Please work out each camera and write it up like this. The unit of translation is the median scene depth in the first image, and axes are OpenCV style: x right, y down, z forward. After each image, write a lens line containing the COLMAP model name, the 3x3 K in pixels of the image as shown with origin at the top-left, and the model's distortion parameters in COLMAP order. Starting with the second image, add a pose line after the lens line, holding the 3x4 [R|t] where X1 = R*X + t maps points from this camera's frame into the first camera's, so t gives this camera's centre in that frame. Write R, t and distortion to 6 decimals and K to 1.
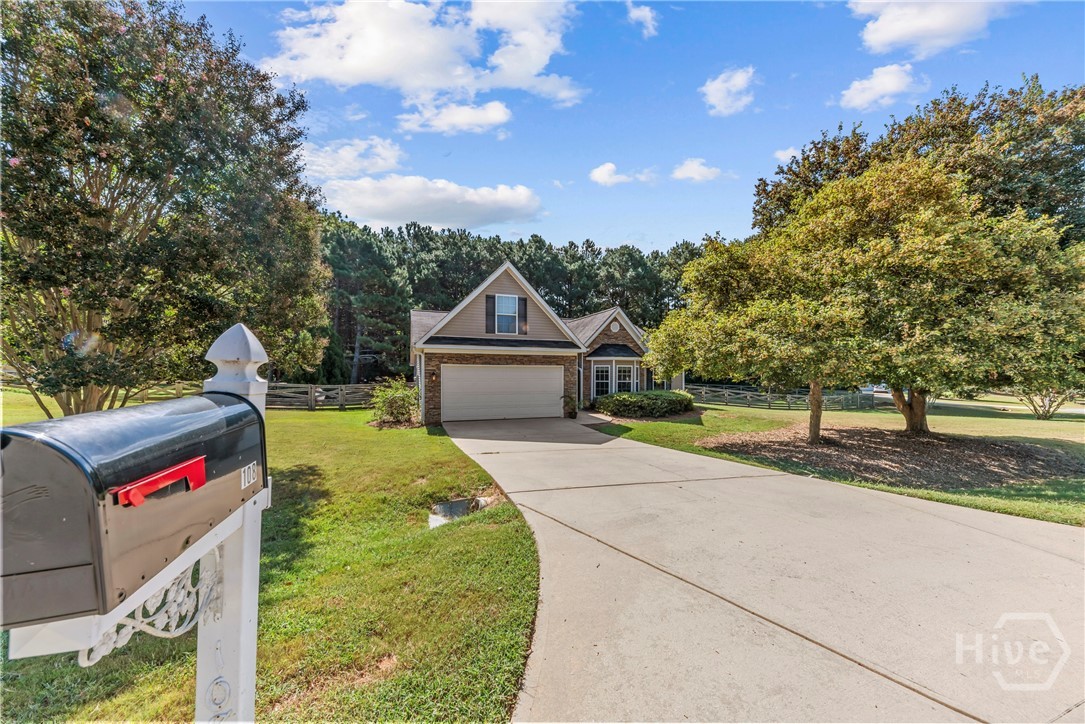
lens RADIAL K [[378.5, 0, 553.9], [0, 378.5, 378.0], [0, 0, 1]] dist [0.000249, 0.000047]
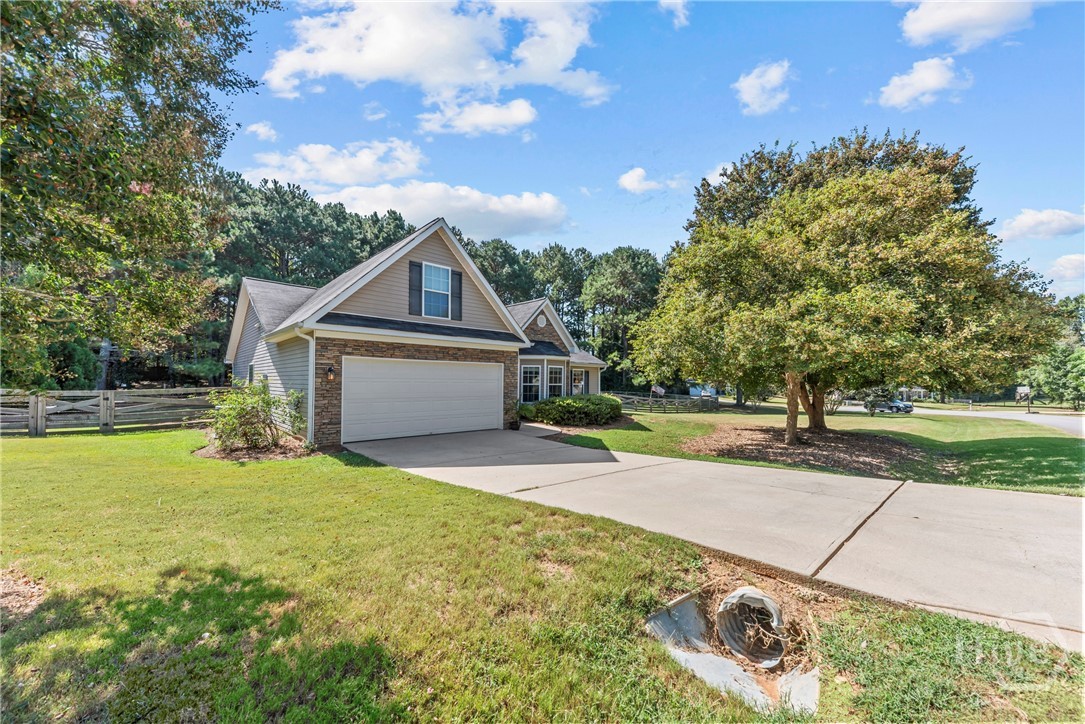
lens RADIAL K [[401.5, 0, 554.0], [0, 401.5, 374.7], [0, 0, 1]] dist [0.010951, 0.000059]
pose [[0.922086, 0.011633, 0.386810, -0.200476], [-0.001729, 0.999662, -0.025944, 0.012305], [-0.386981, 0.023254, 0.921794, 0.185504]]
